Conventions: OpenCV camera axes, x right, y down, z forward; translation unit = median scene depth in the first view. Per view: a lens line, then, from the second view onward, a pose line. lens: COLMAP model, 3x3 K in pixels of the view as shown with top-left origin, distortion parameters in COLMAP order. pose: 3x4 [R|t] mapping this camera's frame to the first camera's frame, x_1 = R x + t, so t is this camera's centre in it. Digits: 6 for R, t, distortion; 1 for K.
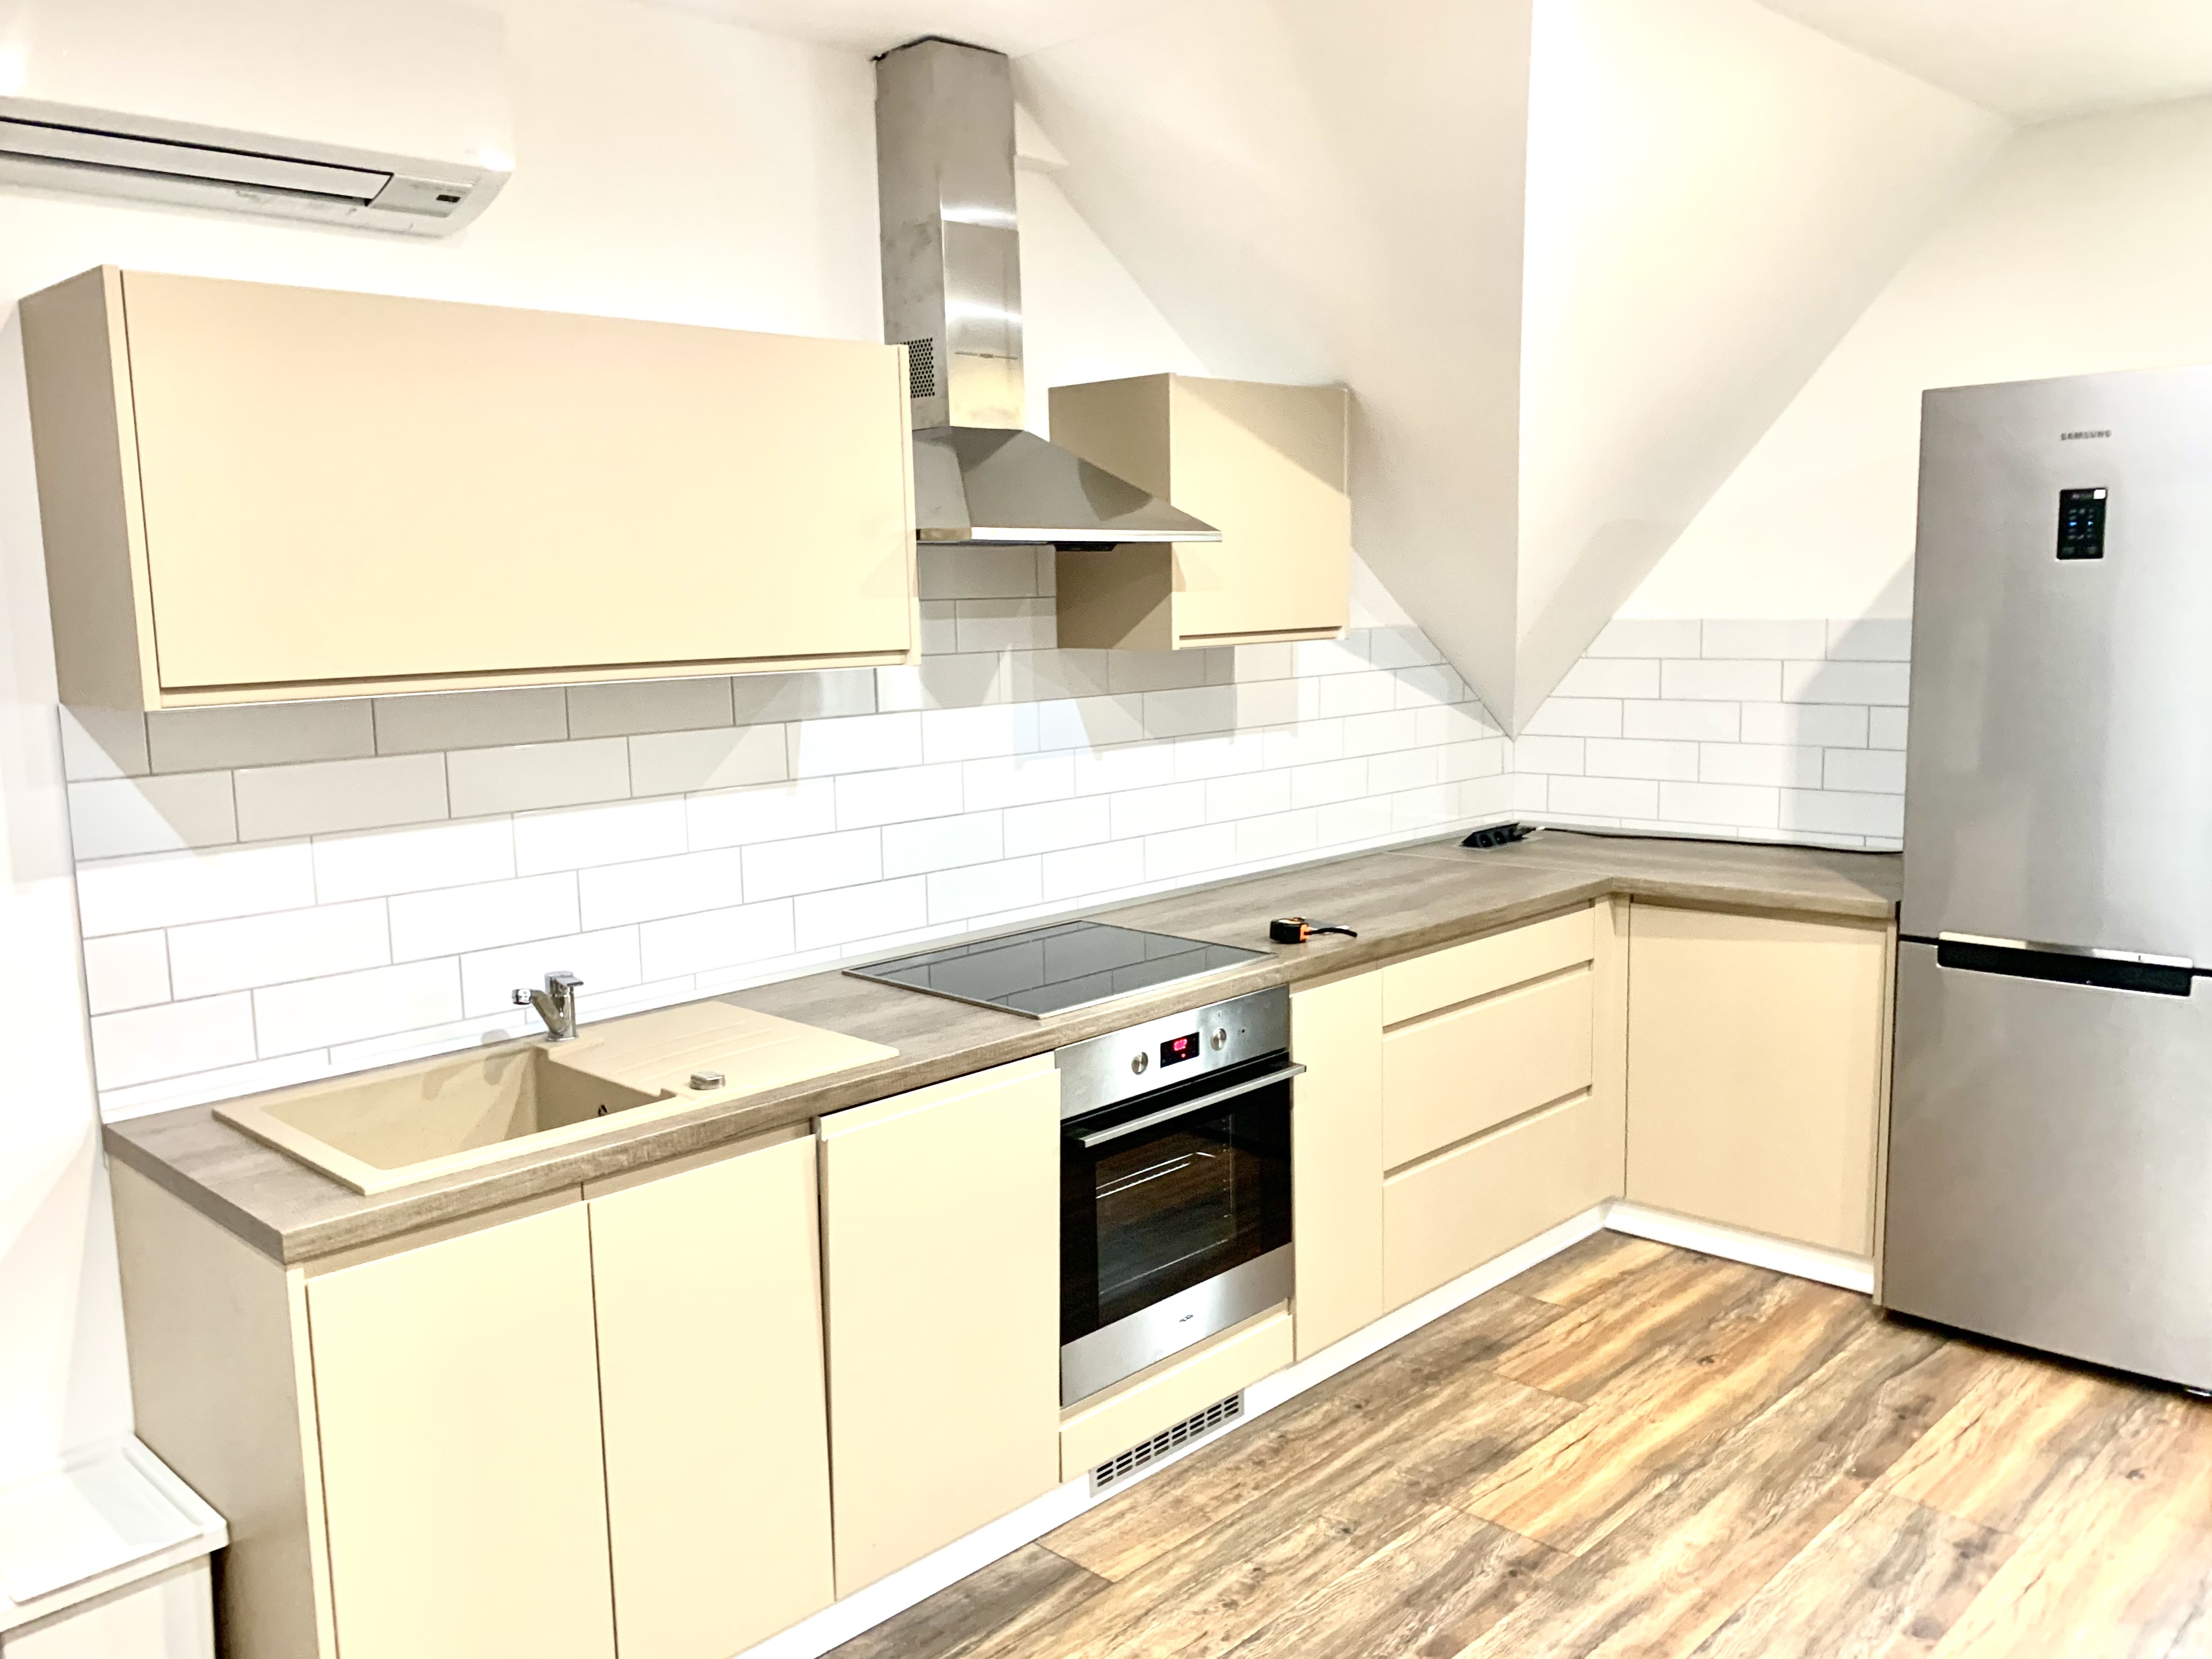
lens RADIAL K [[1760.7, 0, 1115.7], [0, 1760.7, 823.1], [0, 0, 1]] dist [0.017927, -0.024910]
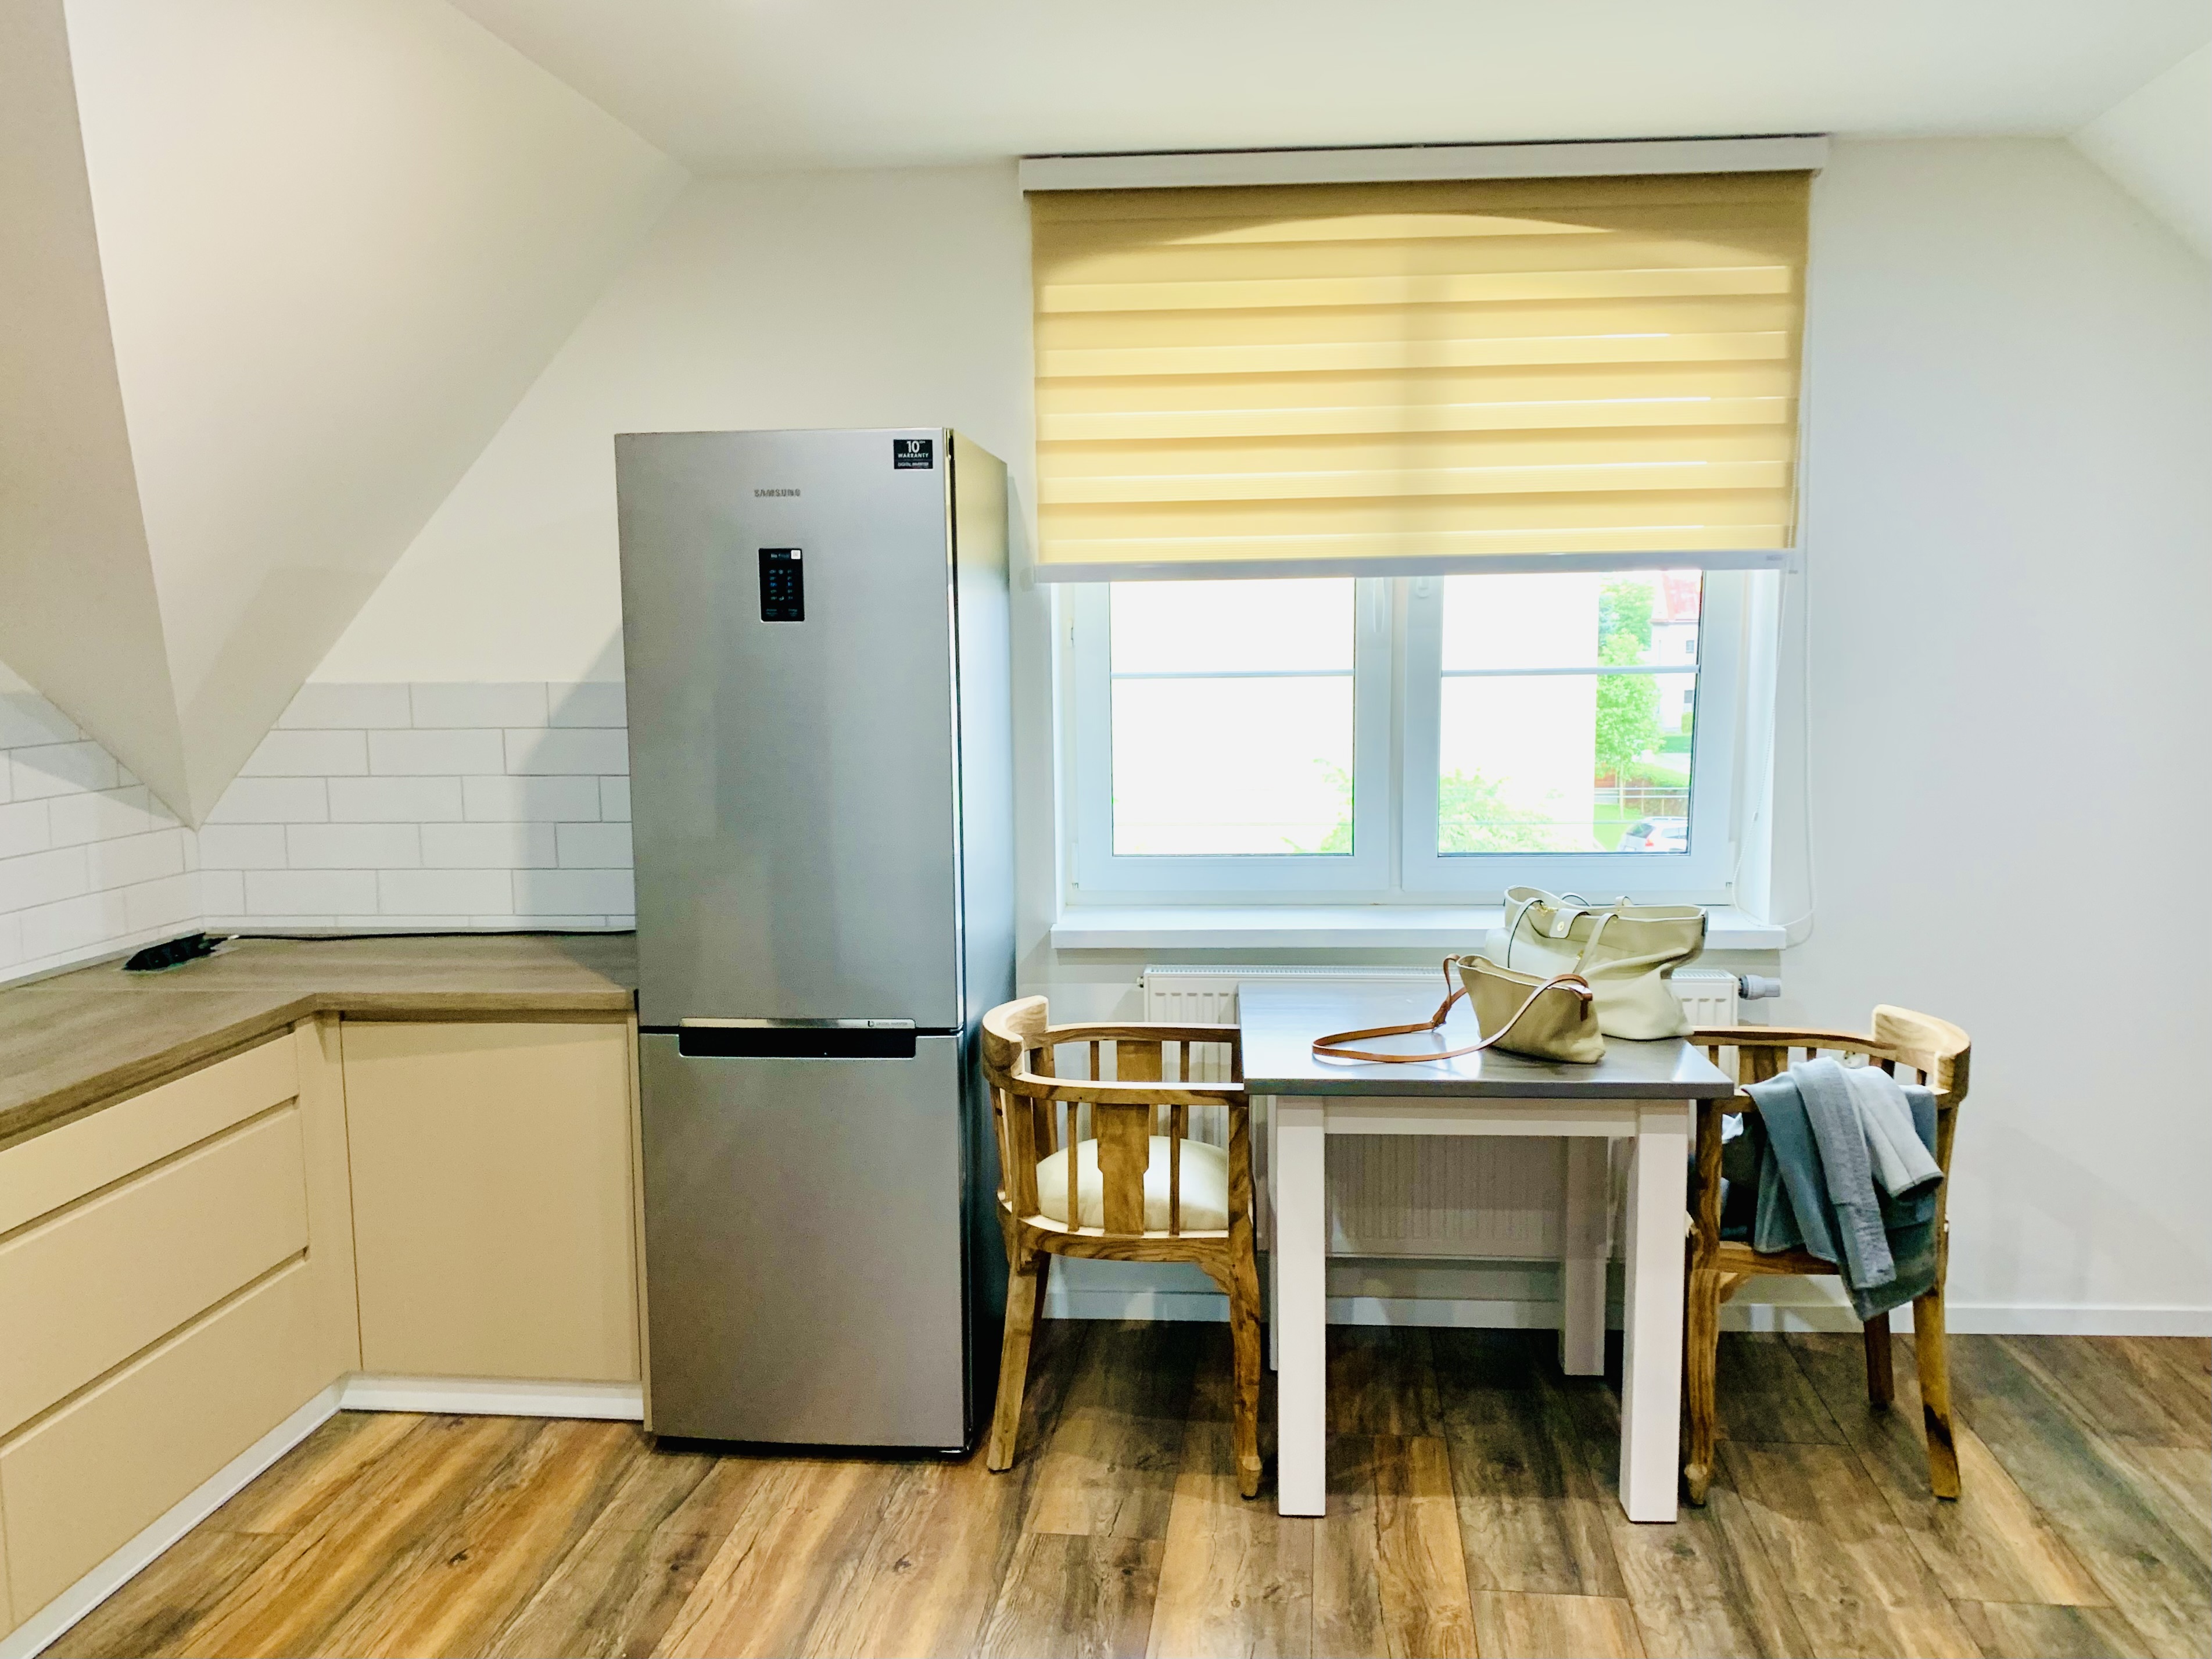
lens RADIAL K [[1766.5, 0, 1099.9], [0, 1766.5, 828.6], [0, 0, 1]] dist [-0.014365, 0.010833]
pose [[0.794606, -0.056389, 0.604502, 0.090347], [0.073514, 0.997288, -0.003603, -0.019420], [-0.602659, 0.047302, 0.796596, 0.128272]]
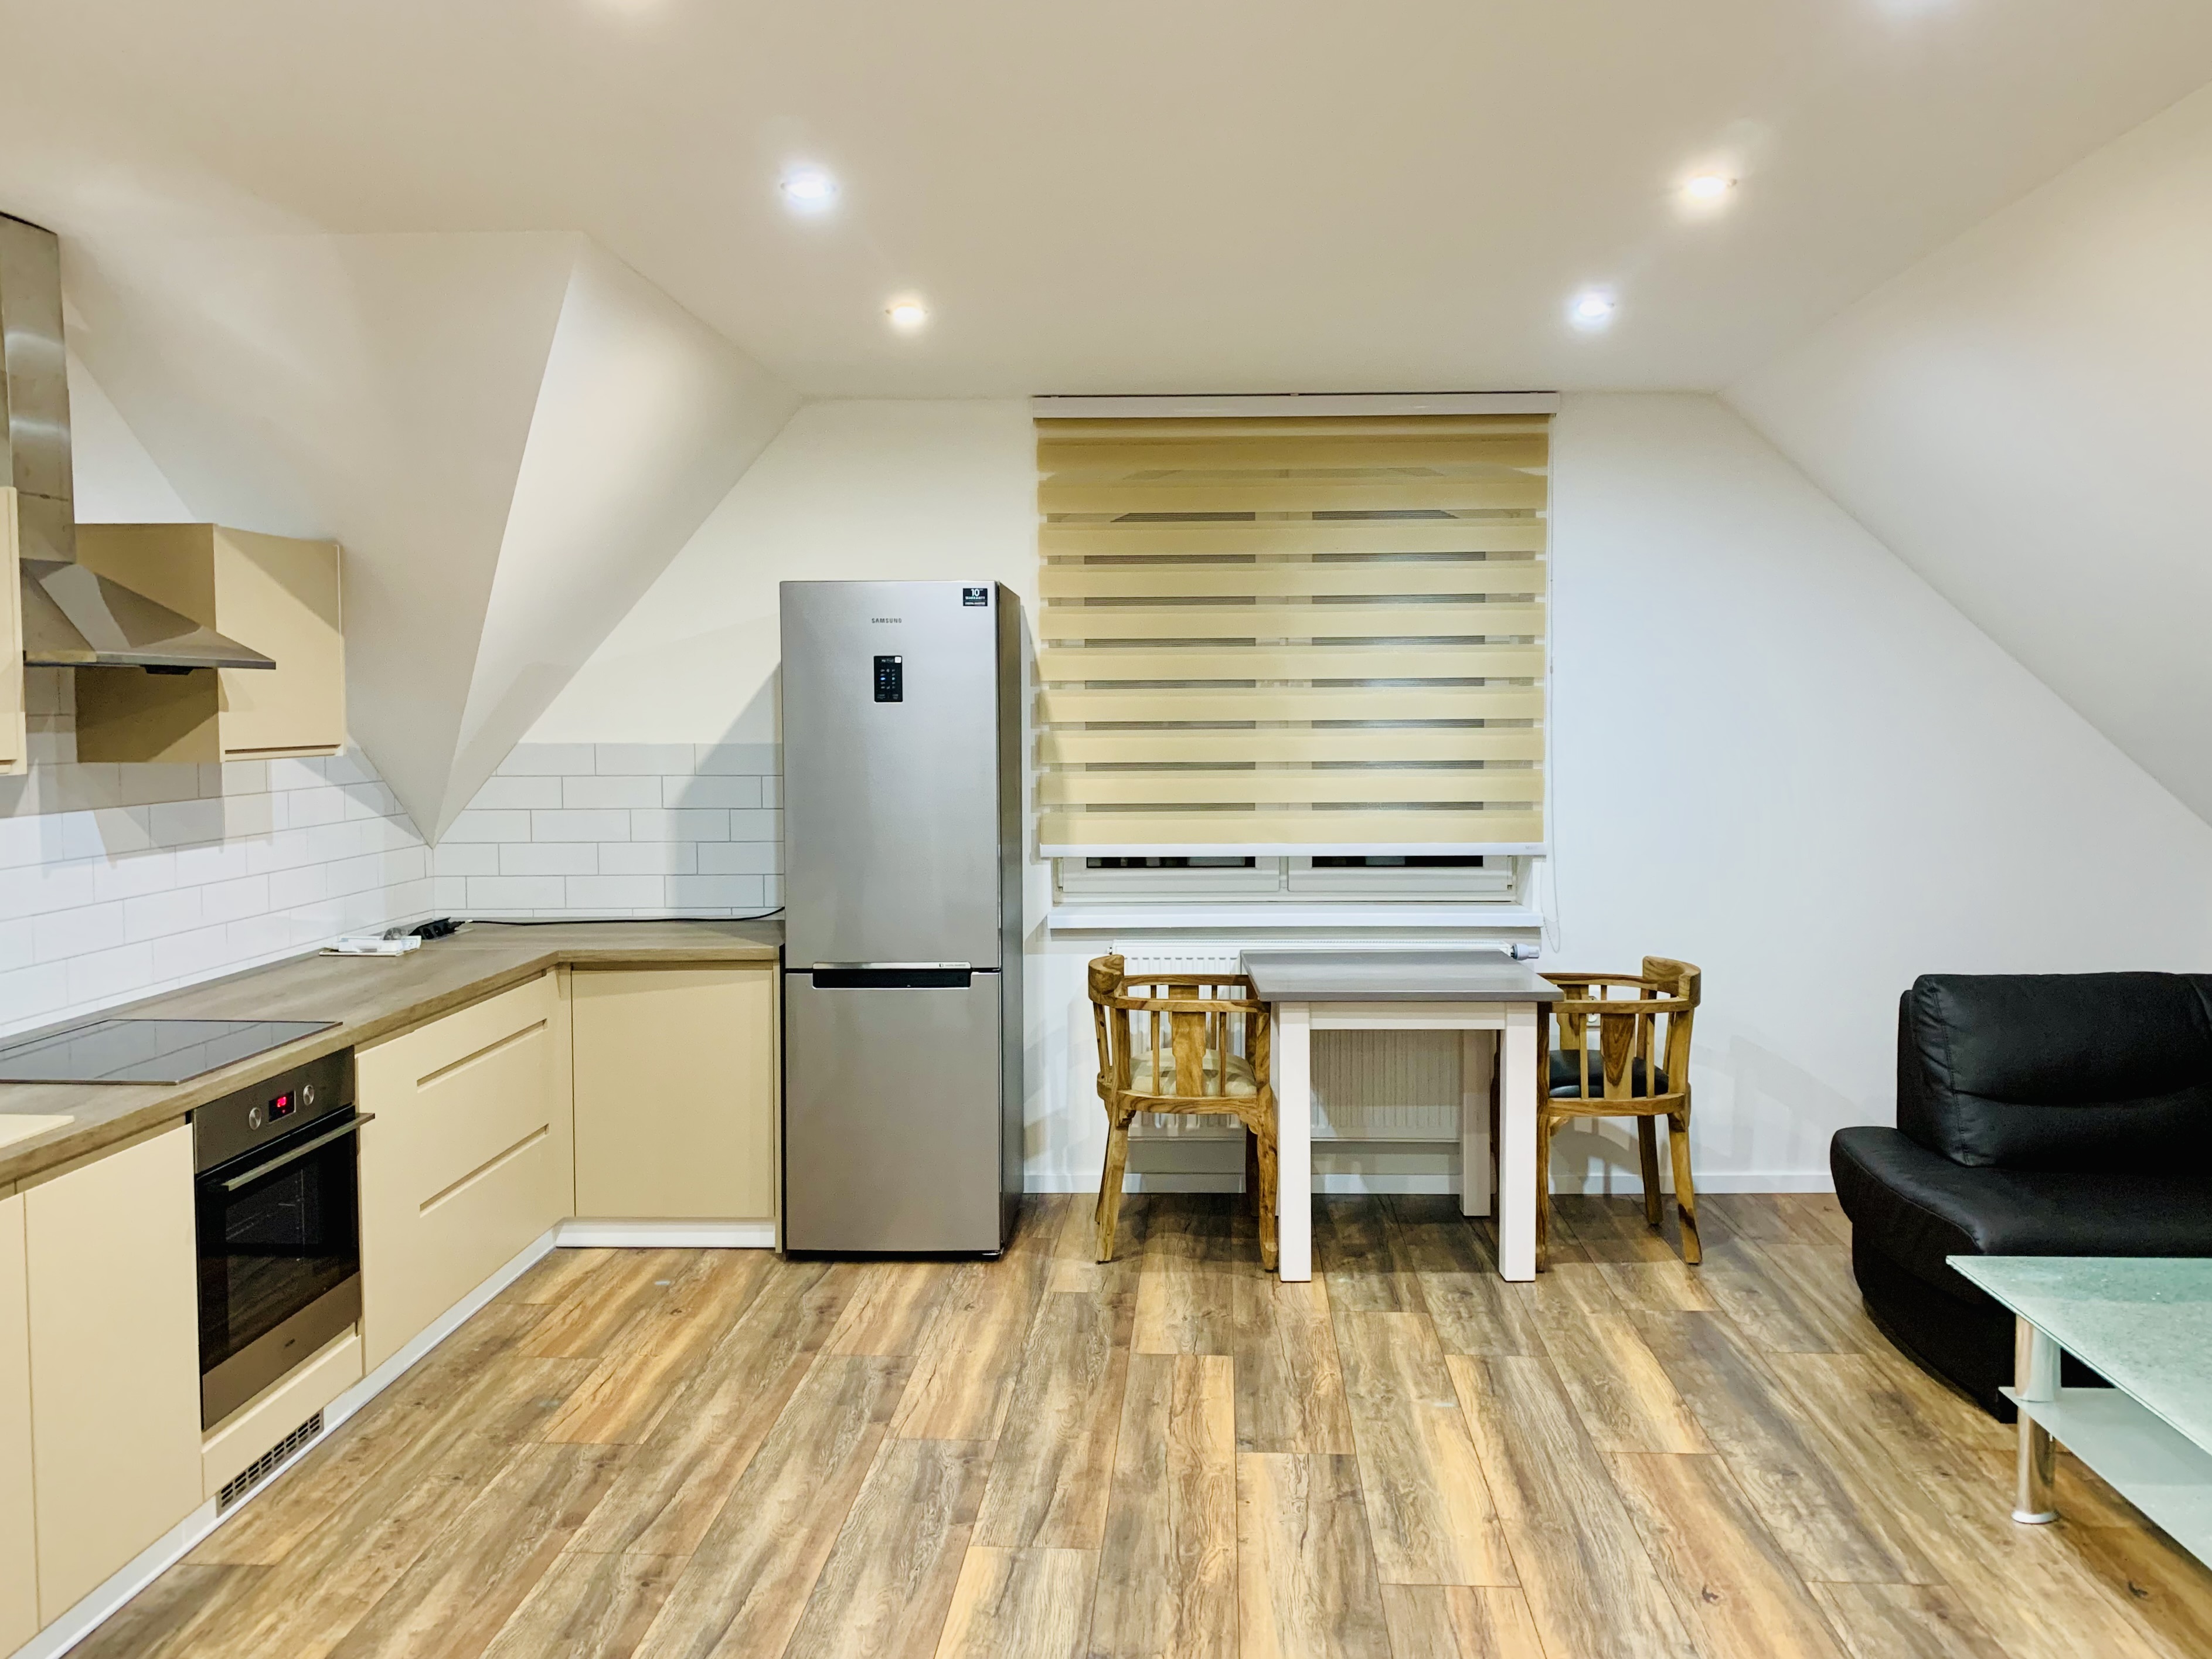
lens RADIAL K [[1760.8, 0, 1112.5], [0, 1760.8, 811.9], [0, 0, 1]] dist [0.017927, -0.024910]
pose [[0.752240, -0.018685, 0.658624, -0.275155], [0.074407, 0.995613, -0.056737, 0.038439], [-0.654674, 0.091686, 0.750330, -0.216402]]
